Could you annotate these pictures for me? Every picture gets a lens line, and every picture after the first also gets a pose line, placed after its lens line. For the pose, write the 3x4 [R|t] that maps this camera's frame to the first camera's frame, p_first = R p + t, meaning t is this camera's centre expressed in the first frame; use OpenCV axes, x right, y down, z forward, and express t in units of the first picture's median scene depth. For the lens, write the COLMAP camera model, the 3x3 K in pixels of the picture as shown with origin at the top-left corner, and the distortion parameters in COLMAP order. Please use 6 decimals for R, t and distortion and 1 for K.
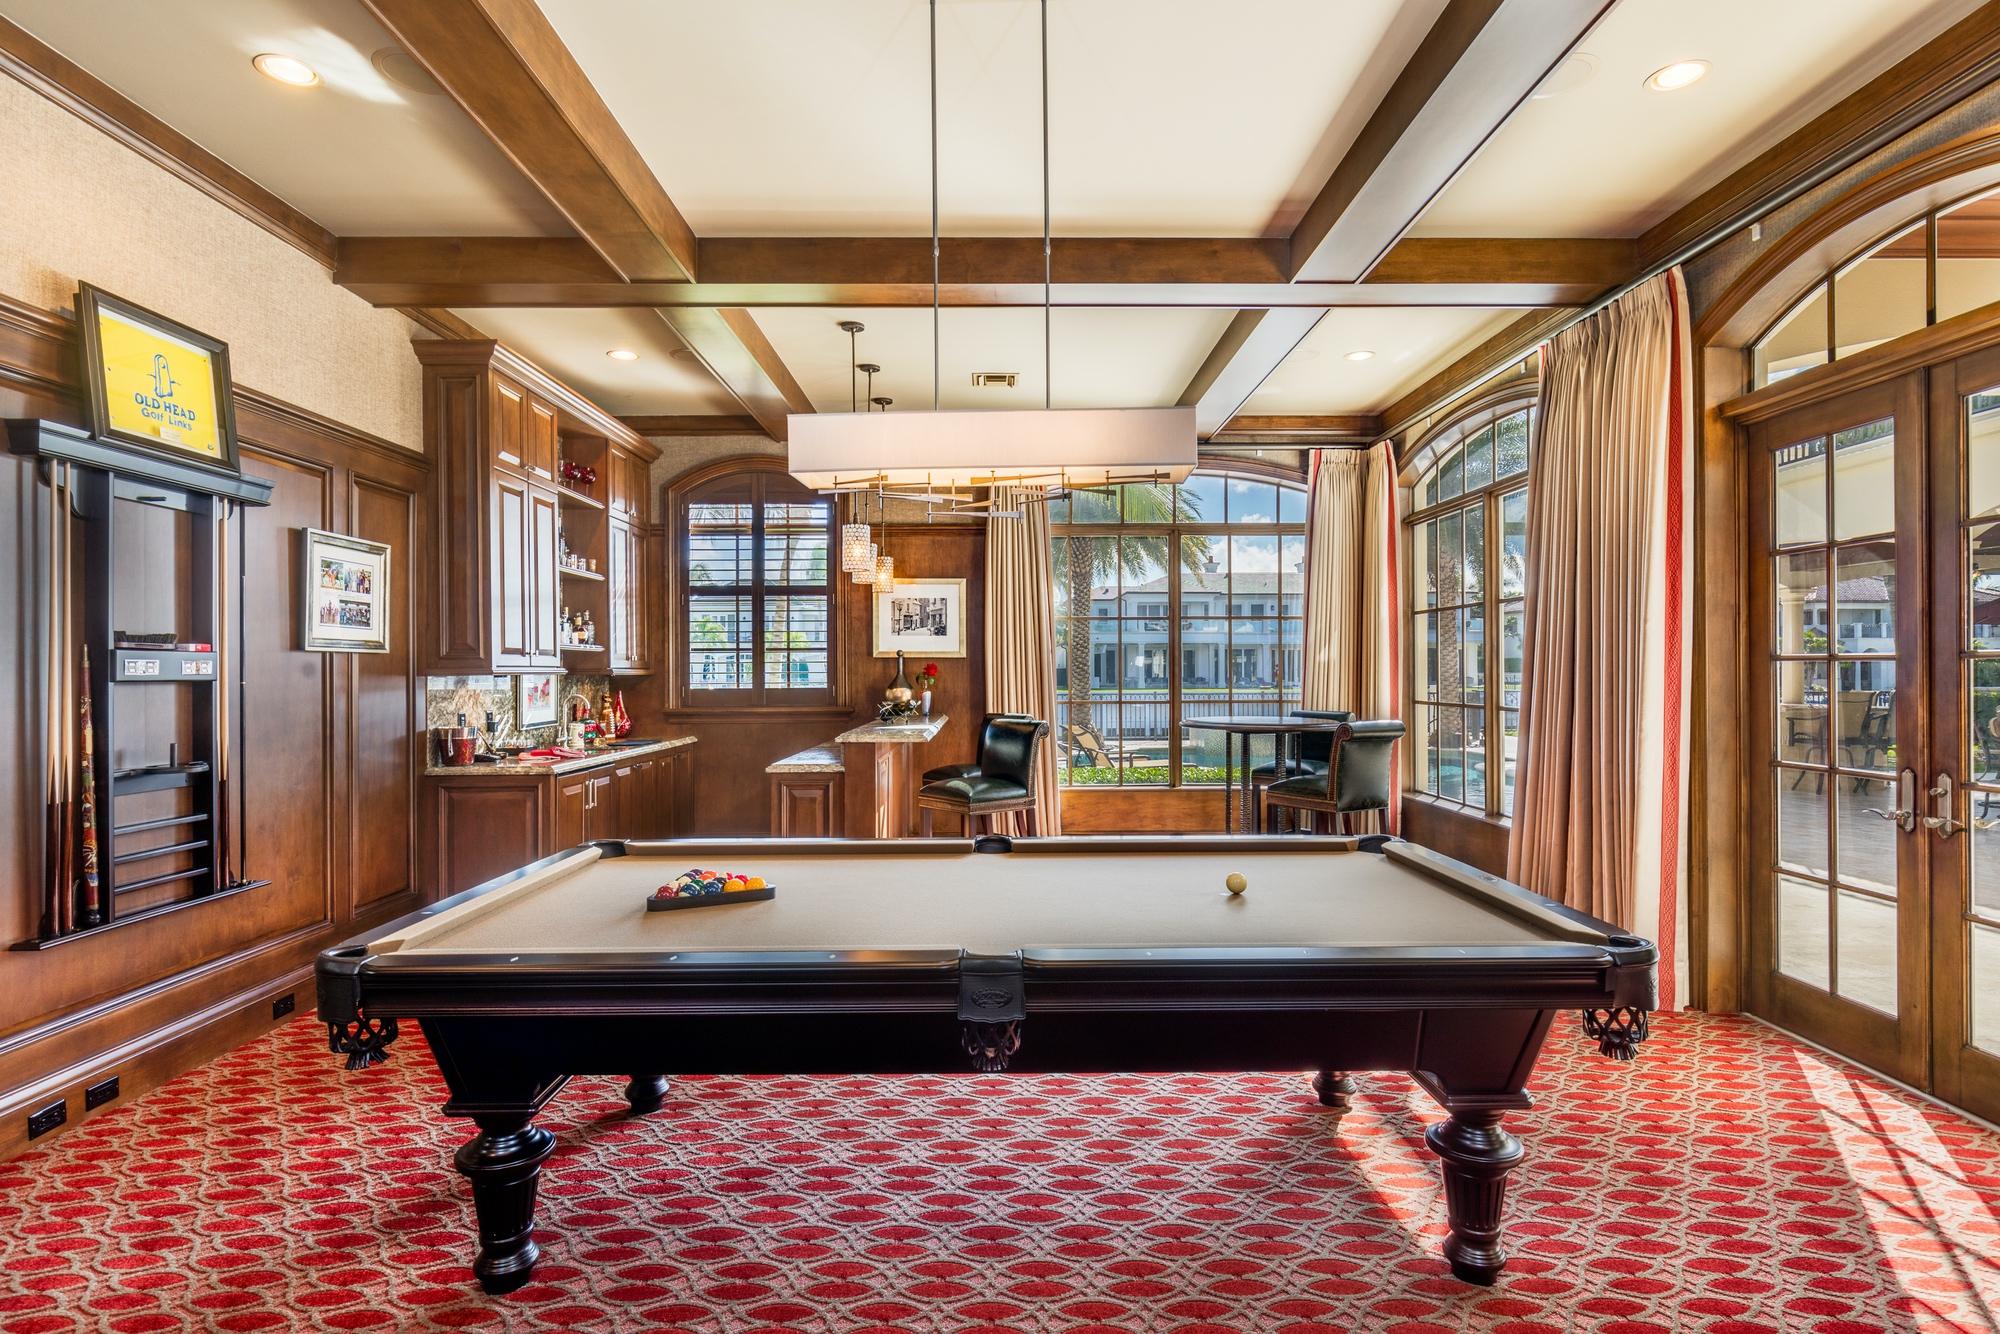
lens RADIAL K [[1040.8, 0, 1011.8], [0, 1040.8, 670.0], [0, 0, 1]] dist [0.005671, -0.000294]
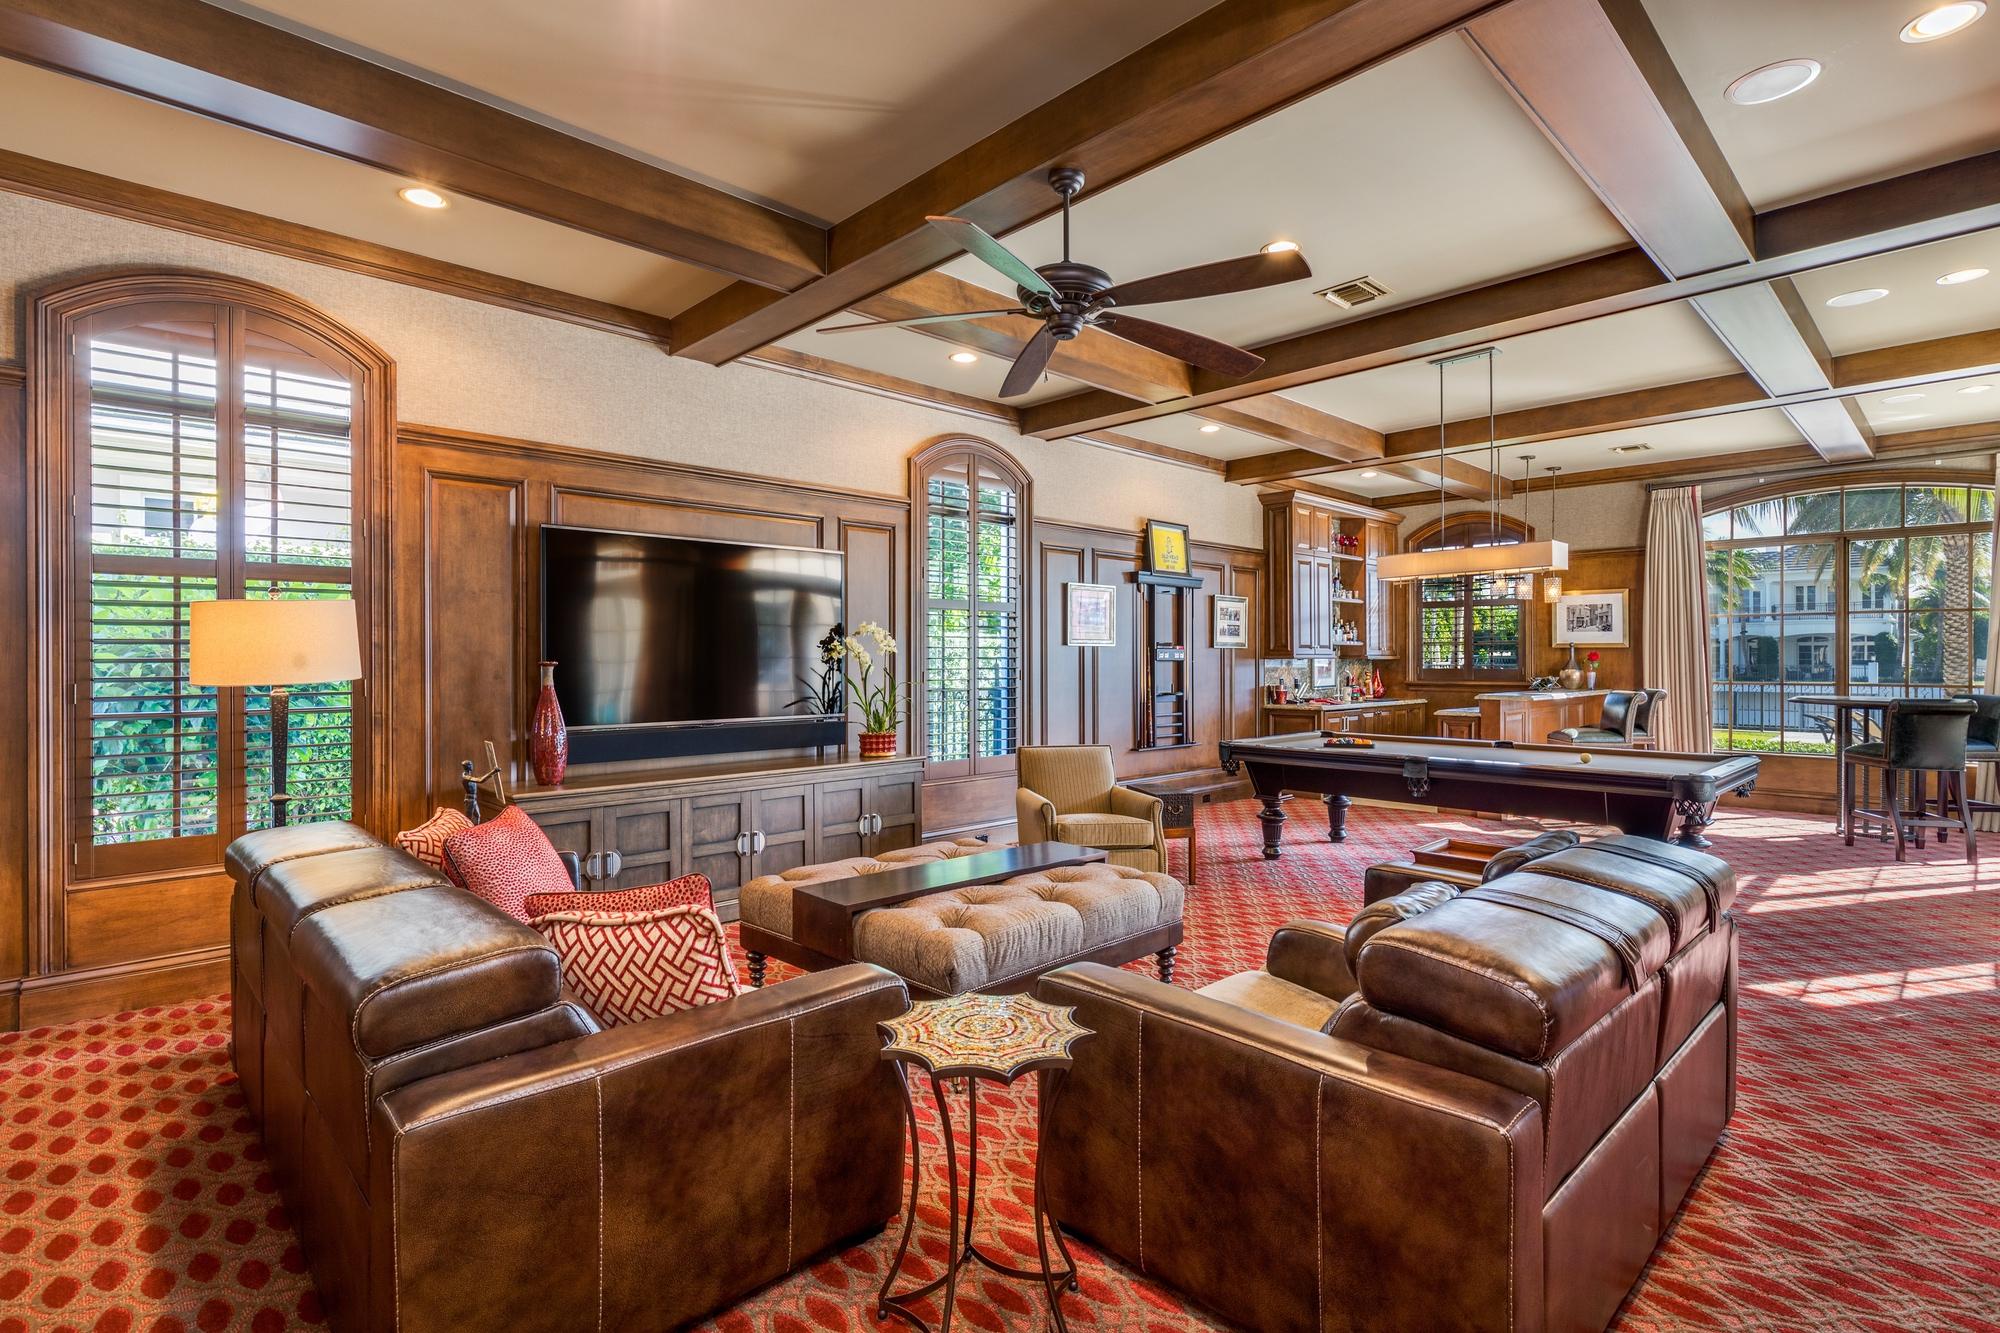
lens RADIAL K [[956.4, 0, 998.0], [0, 956.4, 659.8], [0, 0, 1]] dist [-0.002895, -0.000424]
pose [[0.687108, 0.004197, -0.726543, 0.422221], [-0.000554, 0.999986, 0.005253, -0.002405], [0.726555, -0.003207, 0.687101, -0.637103]]
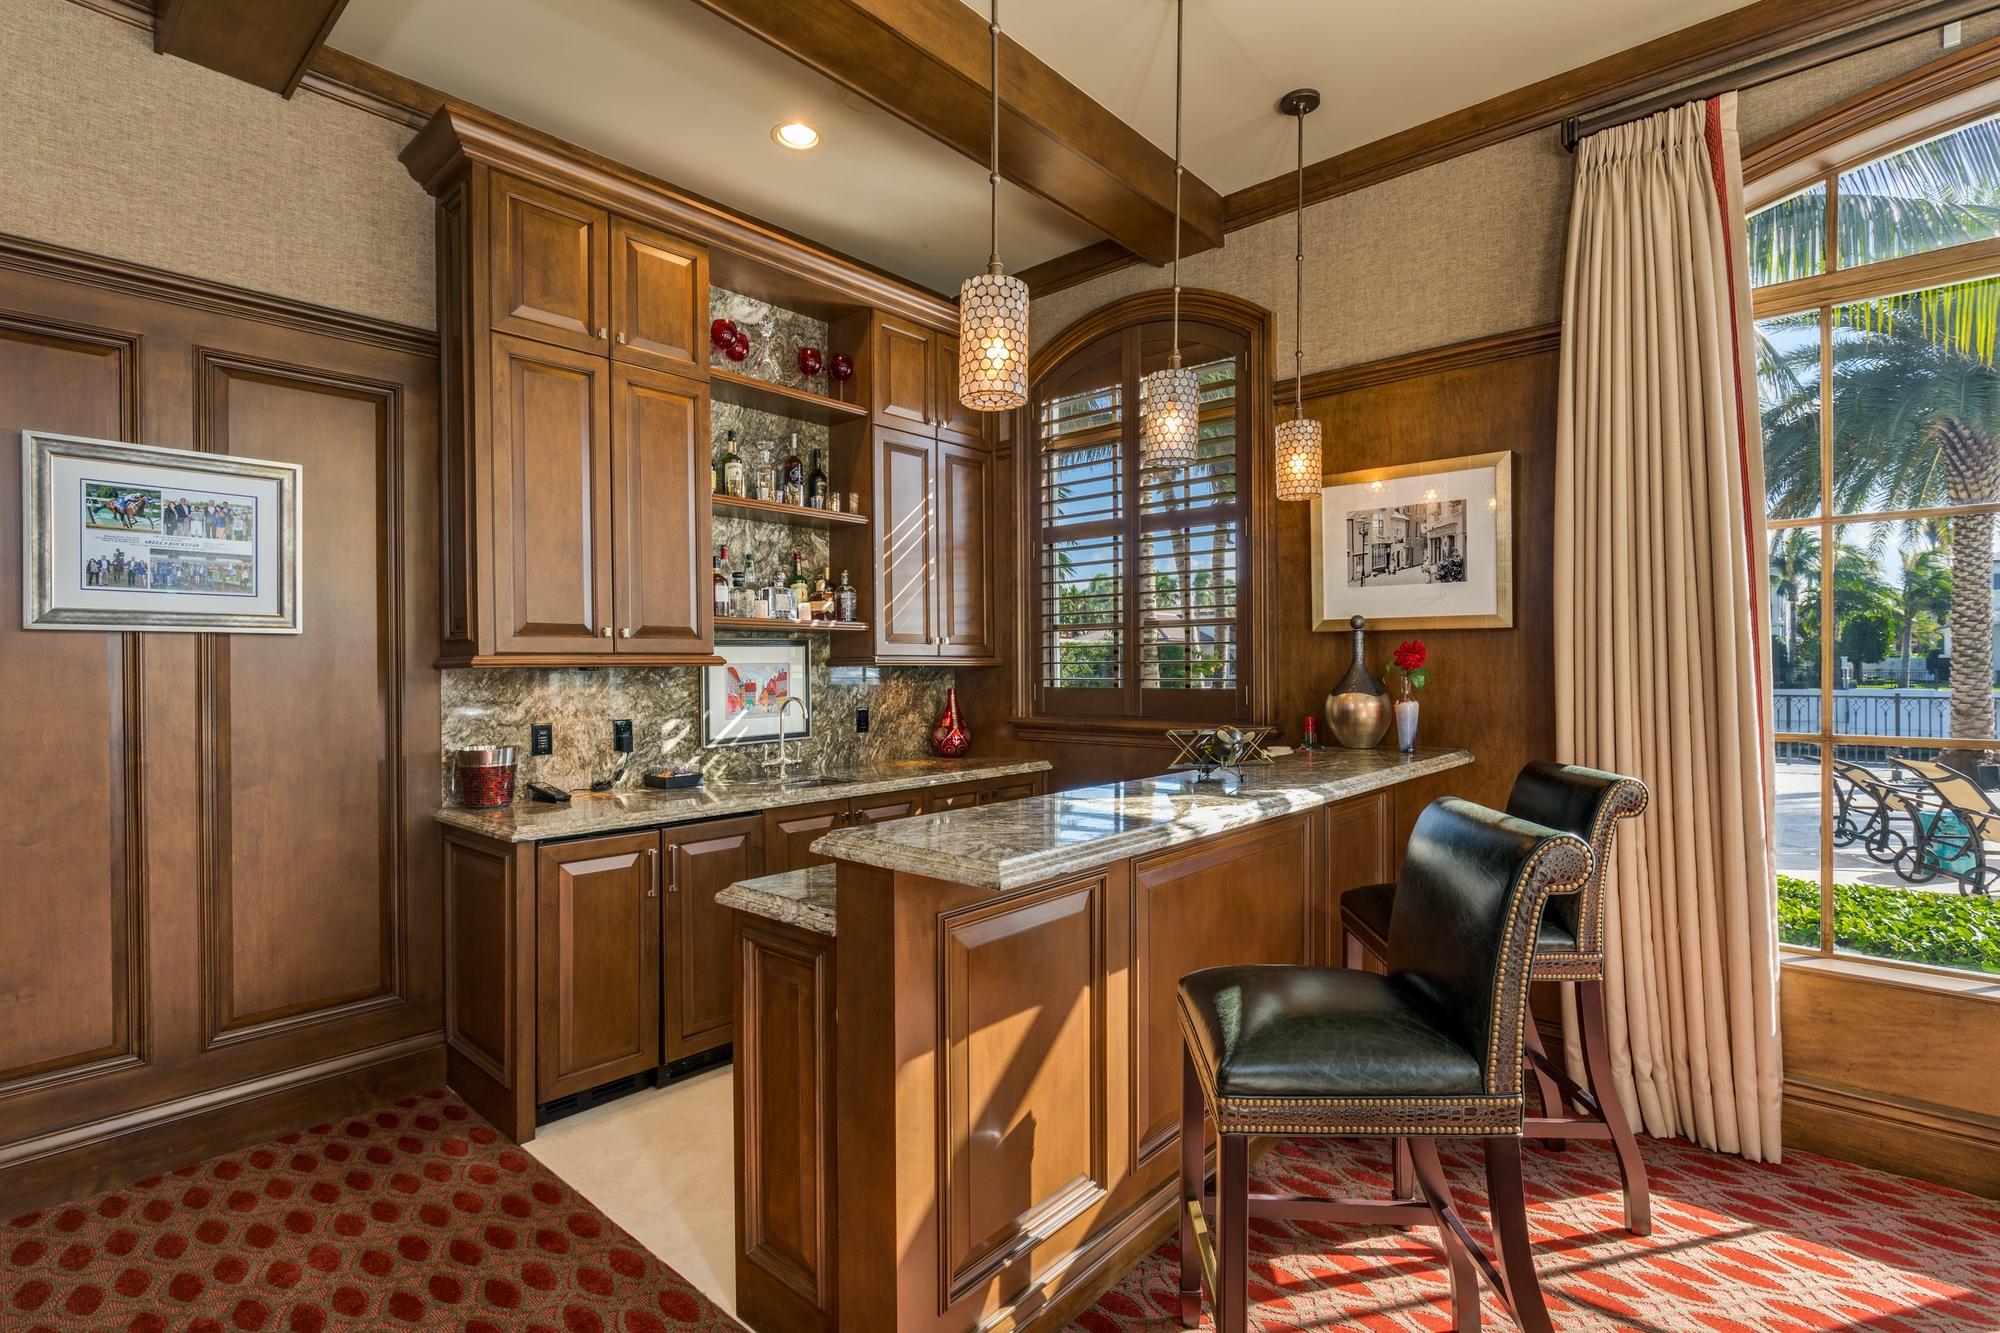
lens RADIAL K [[956.4, 0, 989.3], [0, 956.4, 667.4], [0, 0, 1]] dist [-0.002895, -0.000424]
pose [[0.733595, 0.001209, -0.679586, 0.101304], [0.004660, 0.999966, 0.006809, 0.002168], [0.679571, -0.008162, 0.733565, 0.783174]]
